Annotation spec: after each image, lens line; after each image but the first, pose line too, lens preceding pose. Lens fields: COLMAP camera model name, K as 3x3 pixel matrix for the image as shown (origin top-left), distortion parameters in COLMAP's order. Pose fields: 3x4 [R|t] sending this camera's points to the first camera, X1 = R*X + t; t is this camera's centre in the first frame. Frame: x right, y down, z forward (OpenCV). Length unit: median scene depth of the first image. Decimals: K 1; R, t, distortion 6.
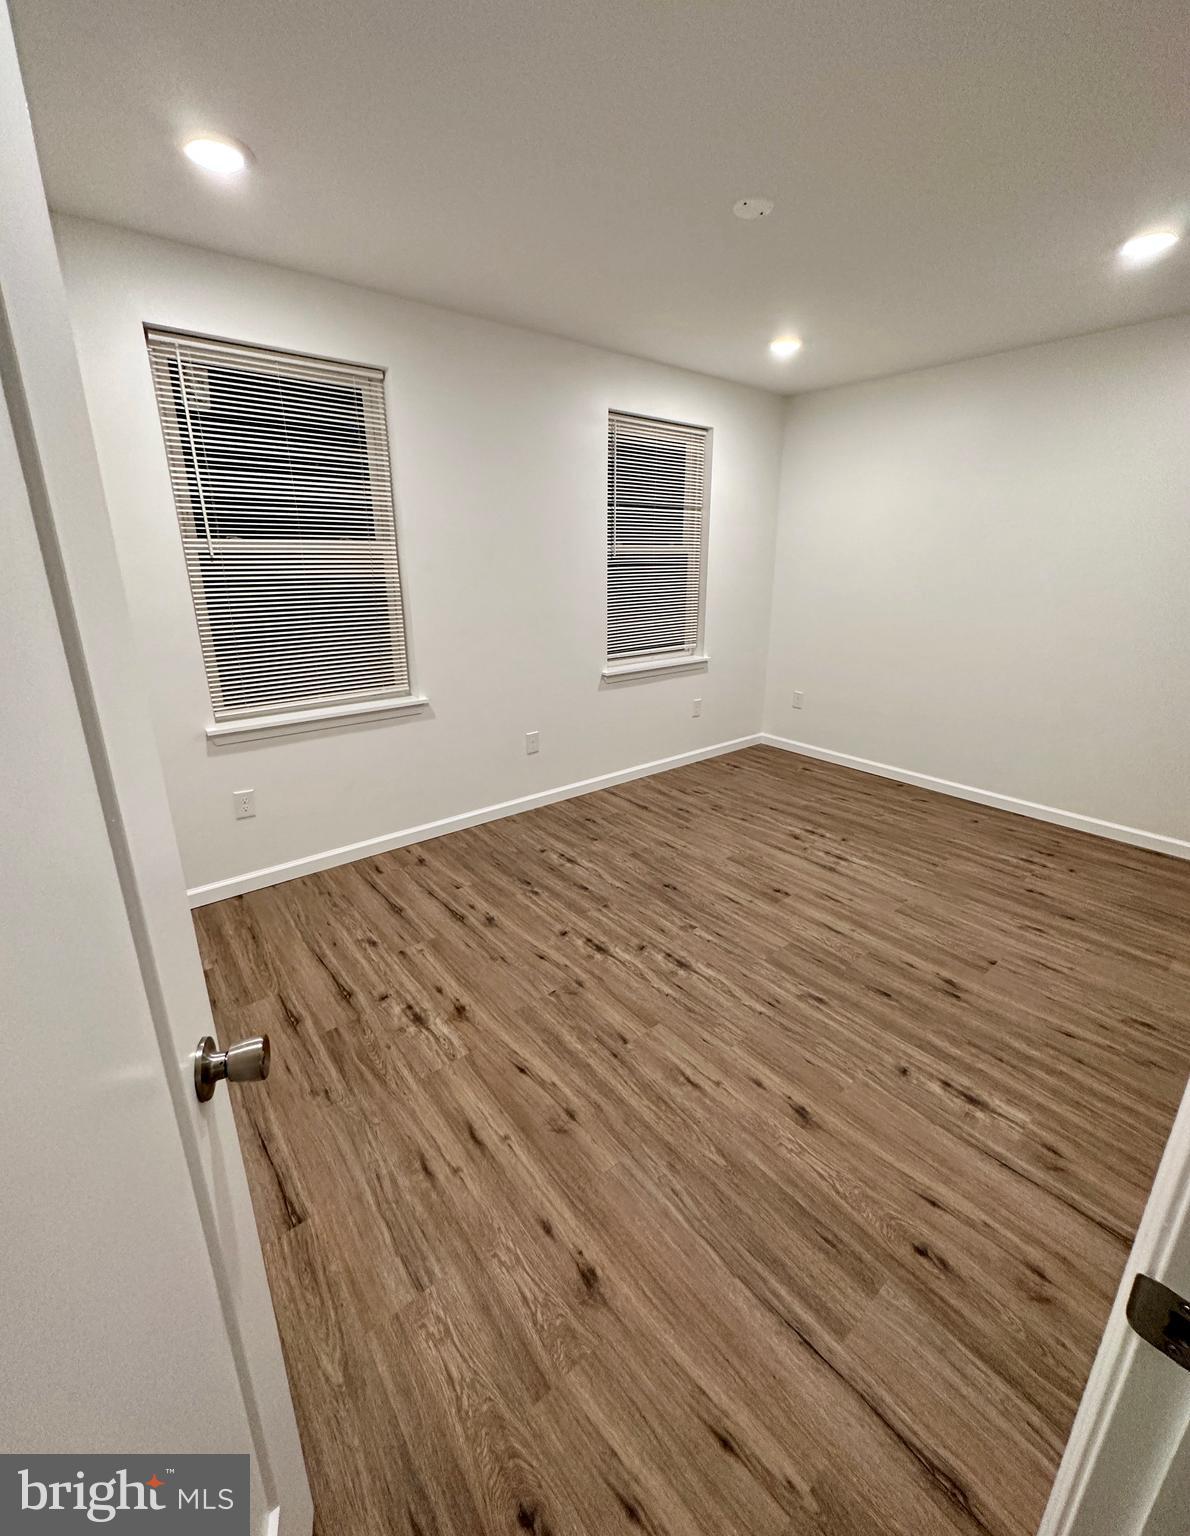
lens RADIAL K [[626.1, 0, 588.4], [0, 626.1, 741.2], [0, 0, 1]] dist [-0.001560, 0.000248]
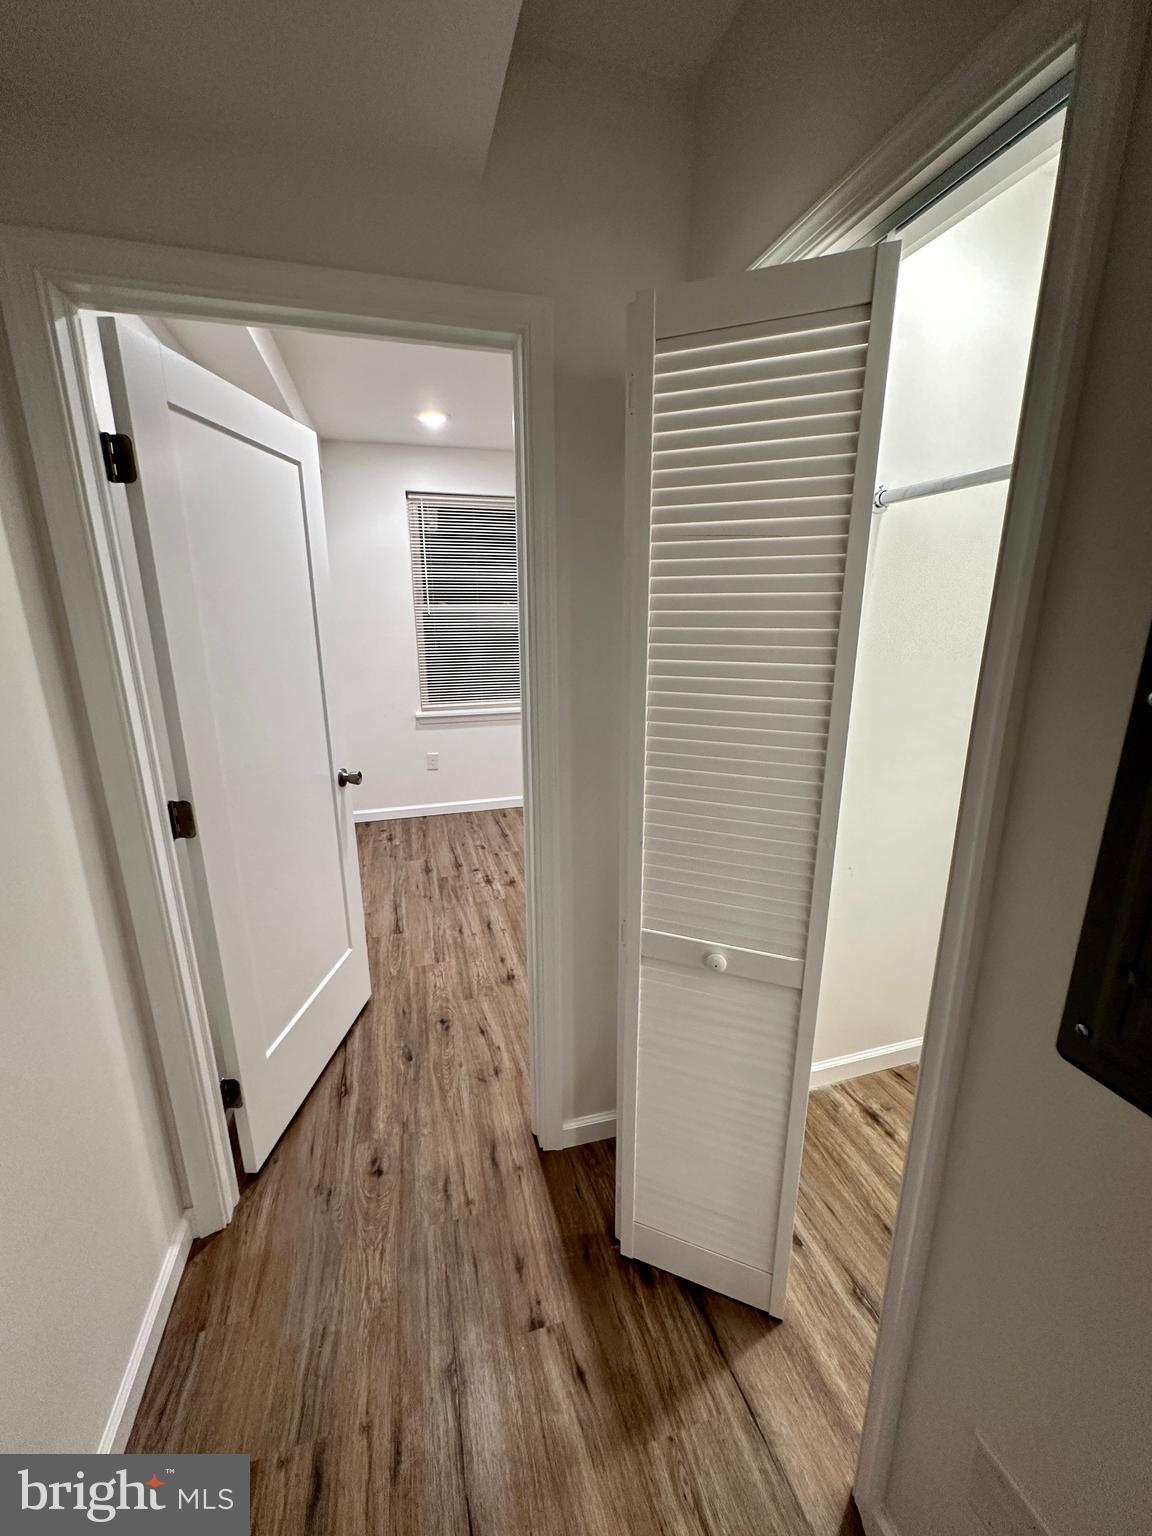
lens RADIAL K [[613.6, 0, 578.7], [0, 613.6, 768.4], [0, 0, 1]] dist [-0.002390, 0.000354]
pose [[0.922468, 0.095339, -0.374116, 0.490894], [-0.106706, 0.994243, -0.009737, 0.108231], [0.371034, 0.048902, 0.927331, -0.431300]]
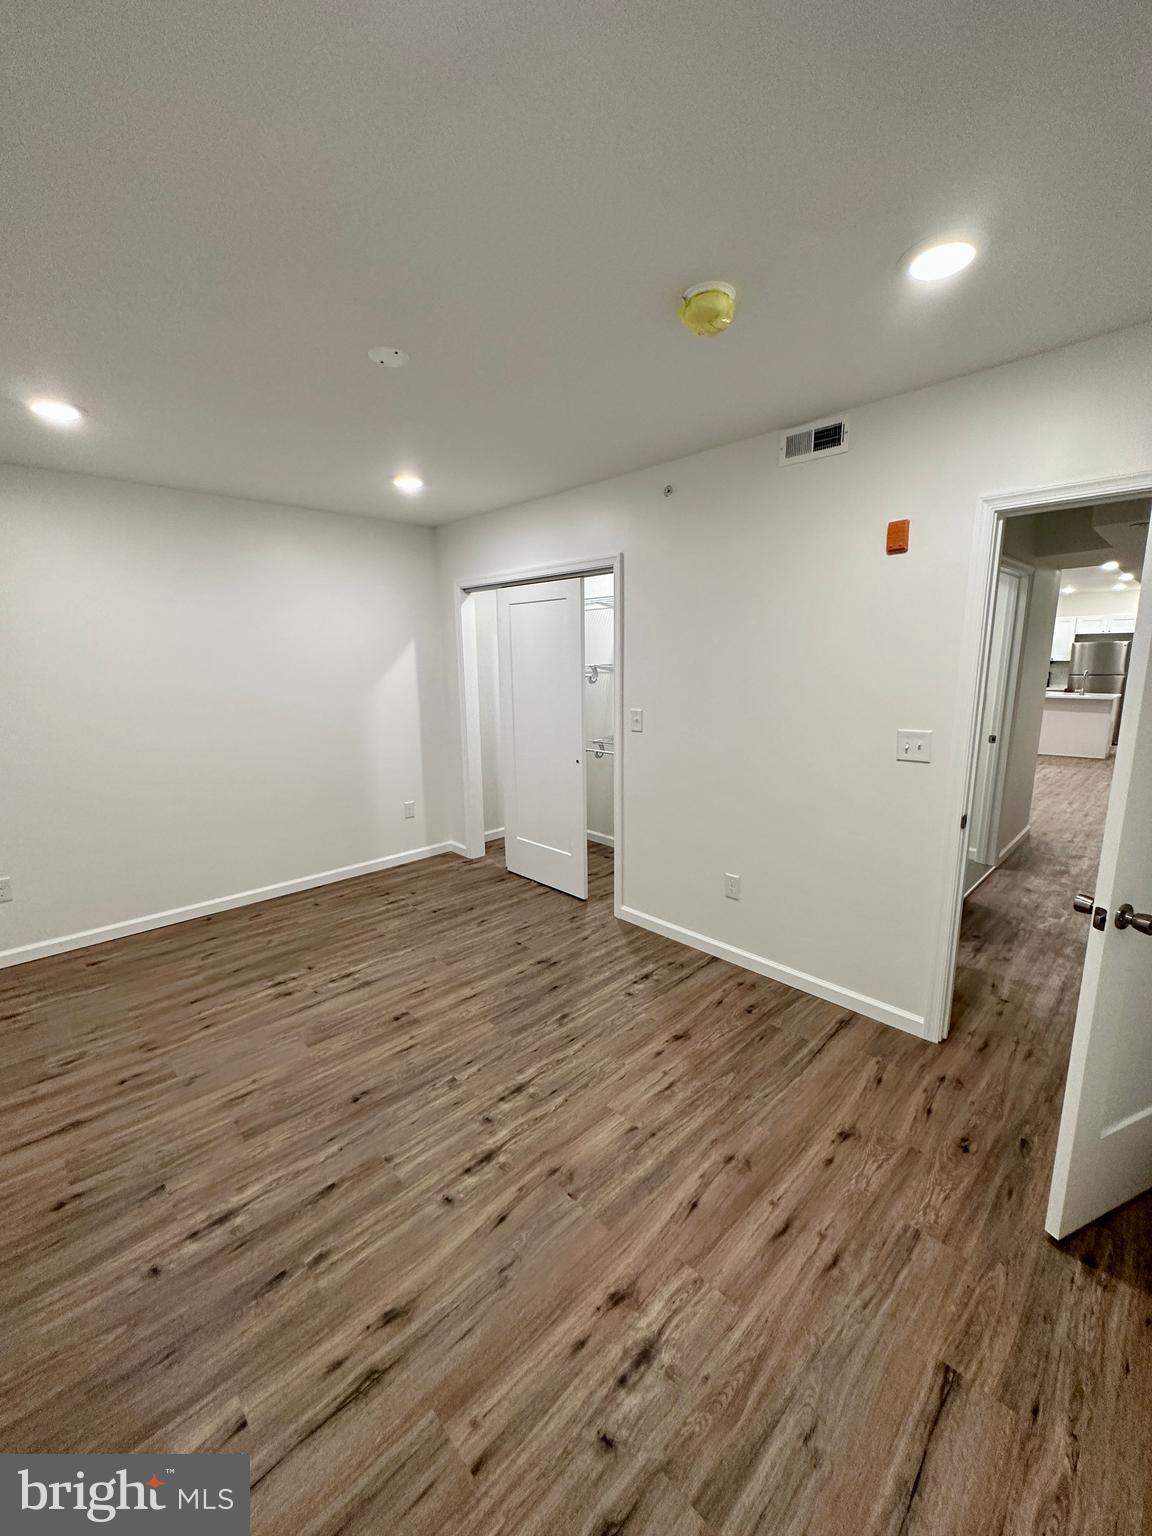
lens RADIAL K [[620.8, 0, 604.4], [0, 620.8, 773.7], [0, 0, 1]] dist [-0.000867, 0.000291]
pose [[-0.118004, -0.185534, 0.975527, -0.700311], [0.293171, 0.932091, 0.212736, -0.257210], [-0.948750, 0.311100, -0.055598, 0.771118]]
